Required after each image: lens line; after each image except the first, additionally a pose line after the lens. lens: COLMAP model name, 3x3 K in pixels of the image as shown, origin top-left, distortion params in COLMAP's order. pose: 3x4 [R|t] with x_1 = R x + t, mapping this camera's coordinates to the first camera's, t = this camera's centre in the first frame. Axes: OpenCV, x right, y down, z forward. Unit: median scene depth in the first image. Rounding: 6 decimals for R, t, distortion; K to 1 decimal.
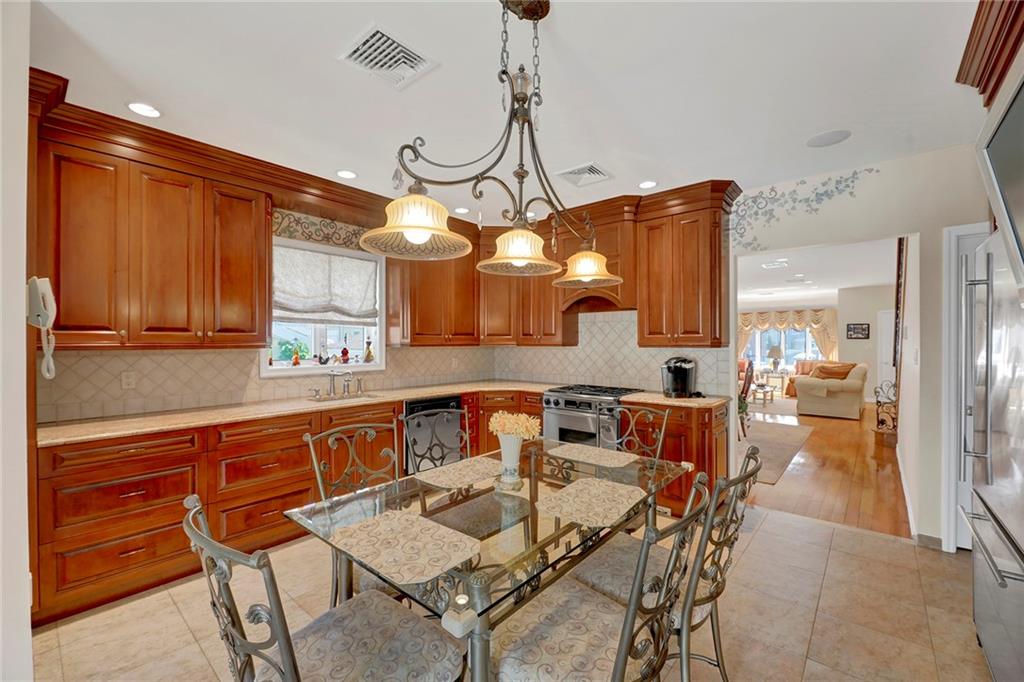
lens RADIAL K [[427.7, 0, 493.9], [0, 427.7, 341.6], [0, 0, 1]] dist [-0.010693, -0.003074]
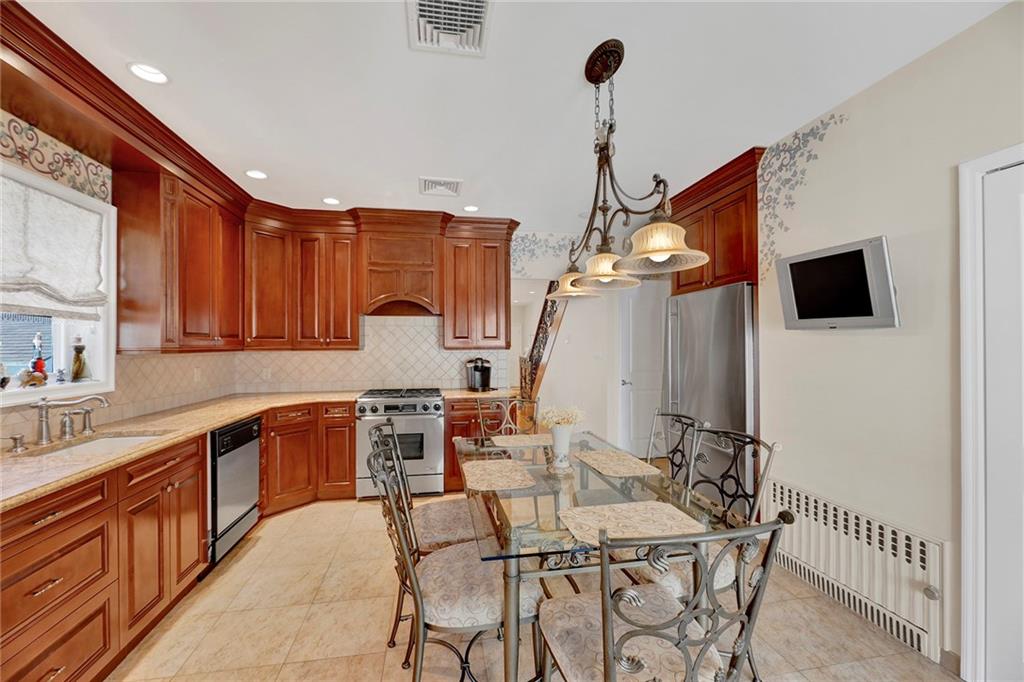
lens RADIAL K [[427.7, 0, 511.6], [0, 427.7, 342.4], [0, 0, 1]] dist [-0.010693, -0.003074]
pose [[0.606269, 0.002853, 0.795255, -0.423728], [0.003860, 0.999971, -0.006529, 0.001234], [-0.795250, 0.007028, 0.606241, 0.180643]]
